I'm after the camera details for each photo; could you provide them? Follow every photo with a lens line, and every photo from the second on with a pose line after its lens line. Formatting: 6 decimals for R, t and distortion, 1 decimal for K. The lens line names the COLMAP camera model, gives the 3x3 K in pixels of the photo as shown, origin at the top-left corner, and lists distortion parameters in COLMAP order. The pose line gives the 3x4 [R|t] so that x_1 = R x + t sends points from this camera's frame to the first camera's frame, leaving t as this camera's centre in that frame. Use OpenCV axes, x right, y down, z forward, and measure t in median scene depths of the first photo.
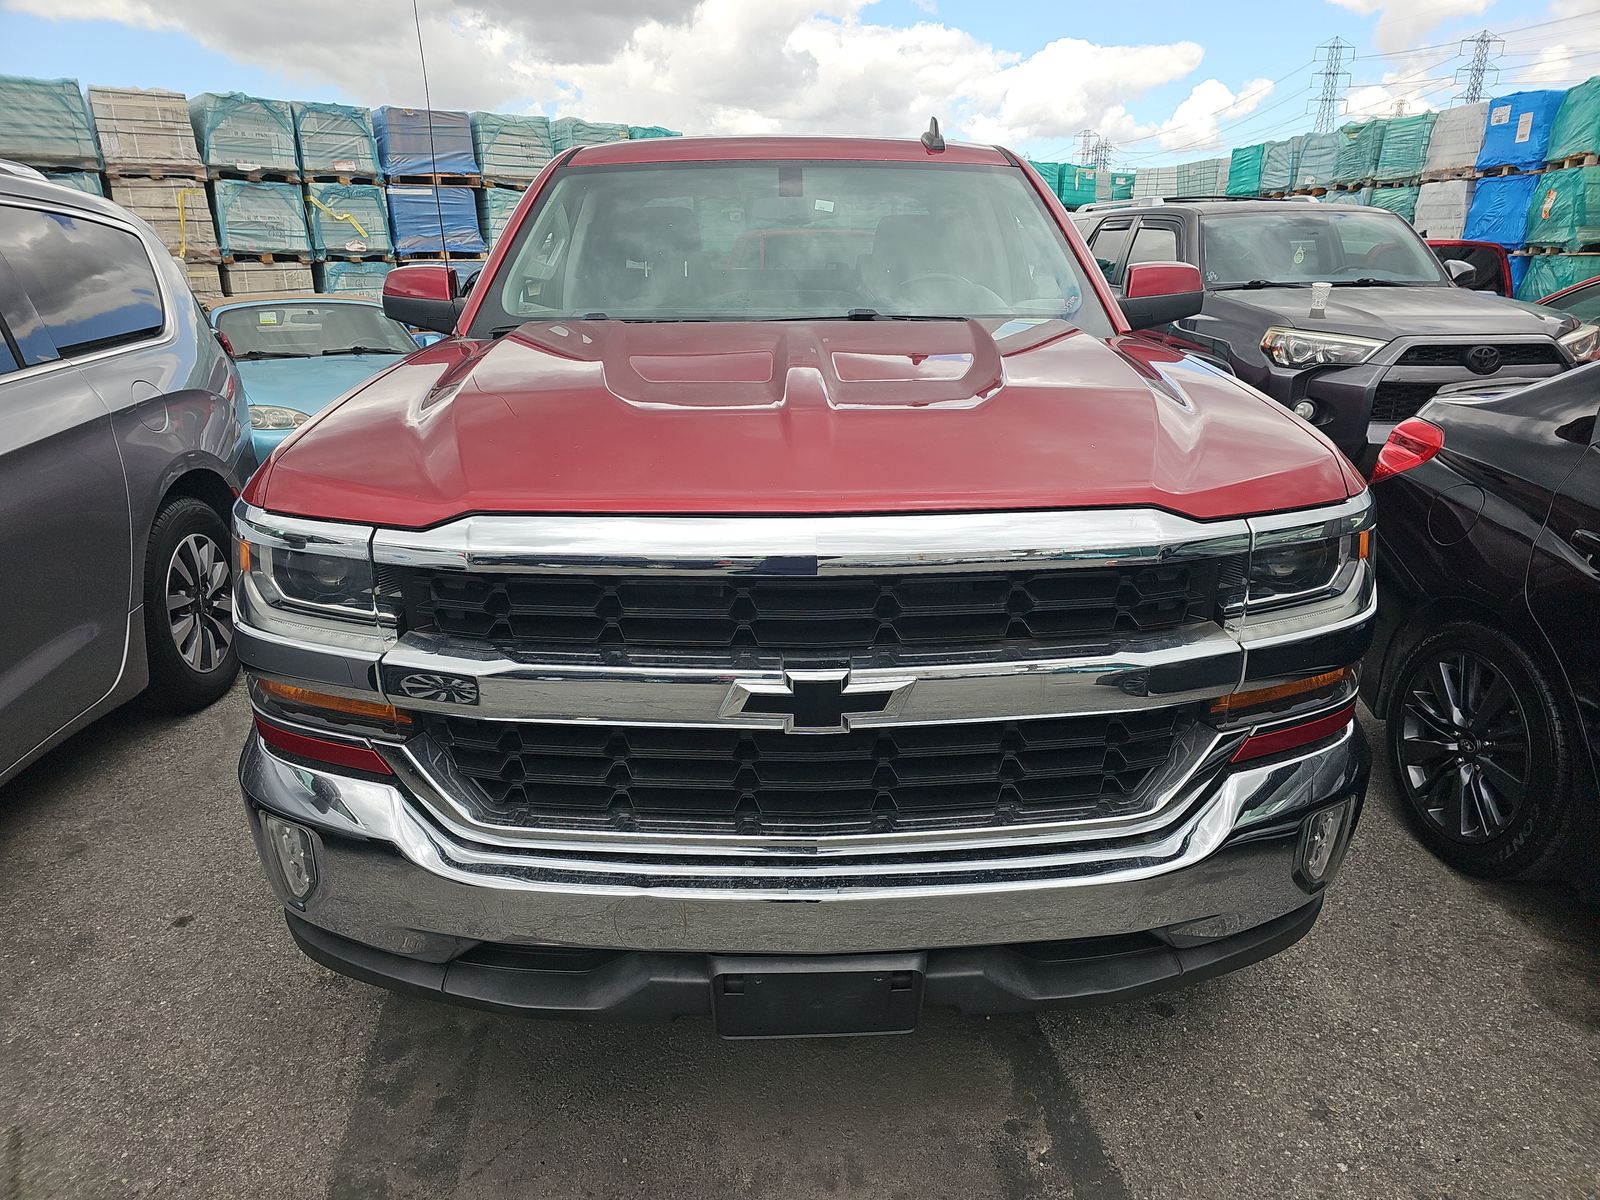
lens RADIAL K [[1062.1, 0, 801.1], [0, 1062.1, 605.8], [0, 0, 1]] dist [0.034395, -0.033031]
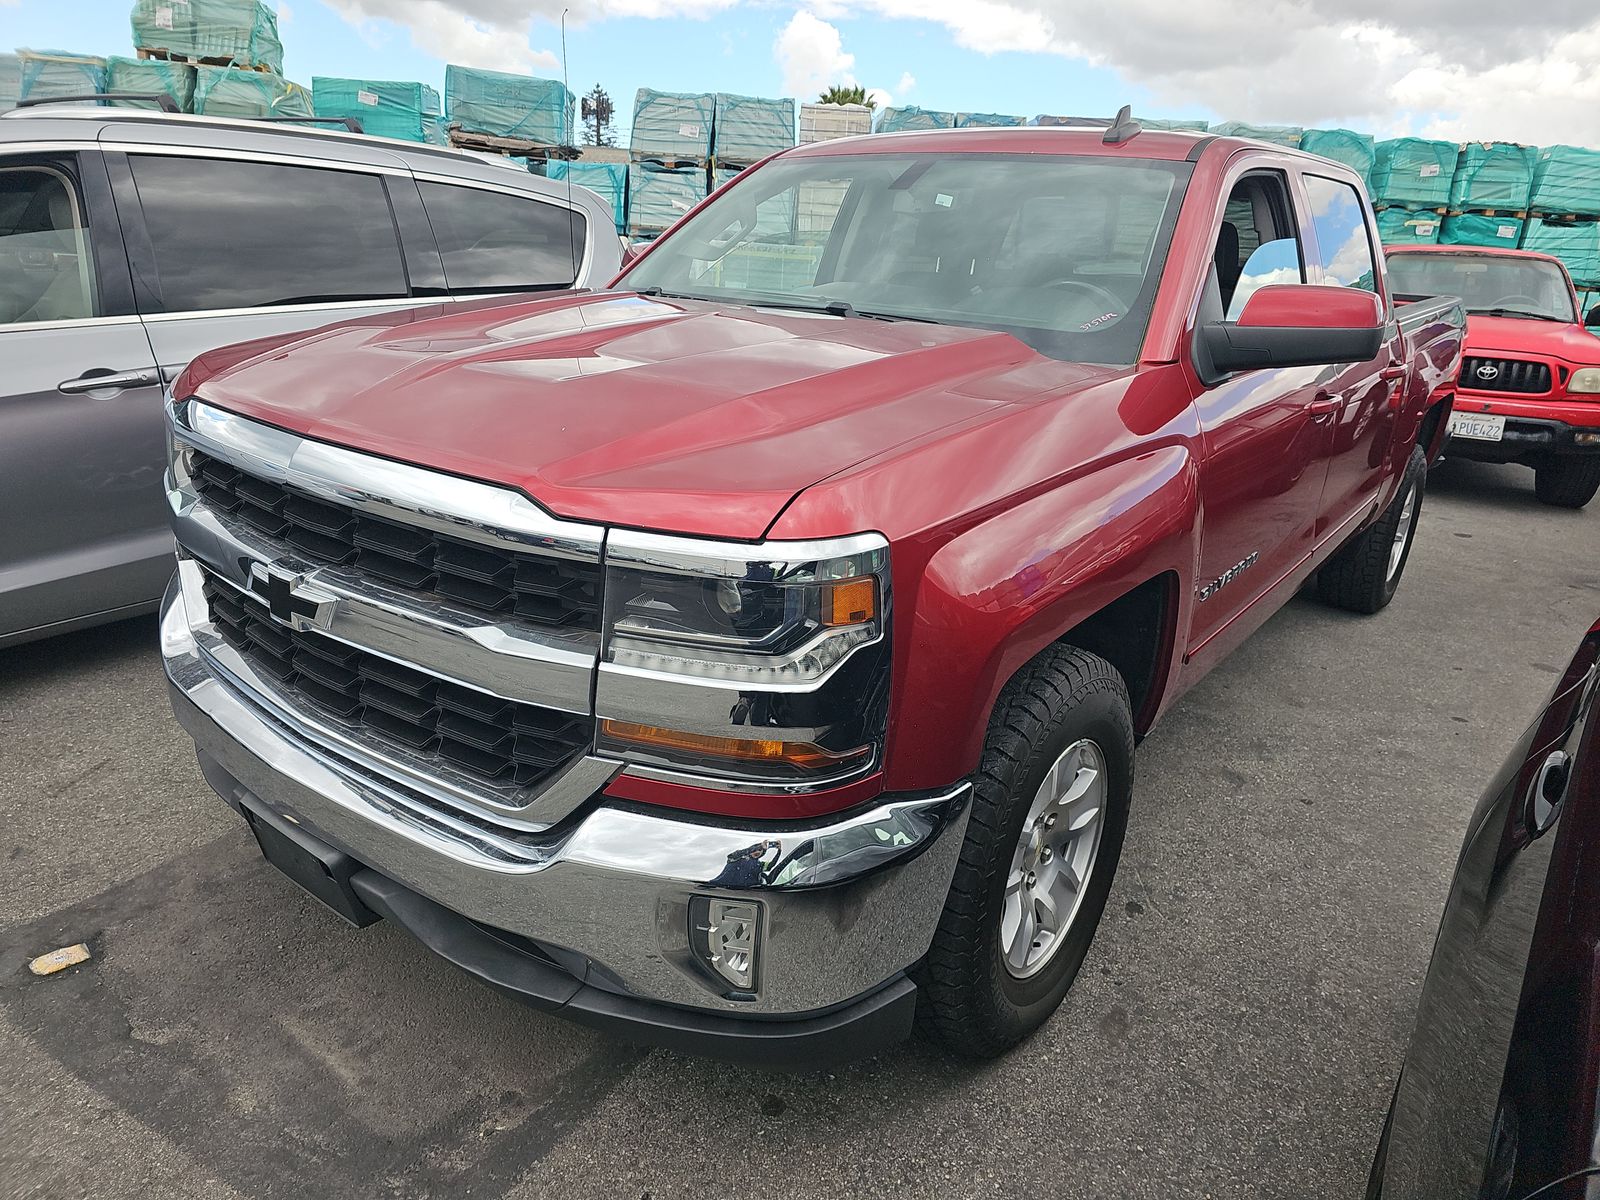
lens RADIAL K [[1062.1, 0, 794.0], [0, 1062.1, 586.0], [0, 0, 1]] dist [0.034395, -0.033031]
pose [[0.766967, 0.241379, -0.594557, 0.871915], [-0.255543, 0.964805, 0.062047, -0.104855], [0.588608, 0.104347, 0.801656, 0.298352]]
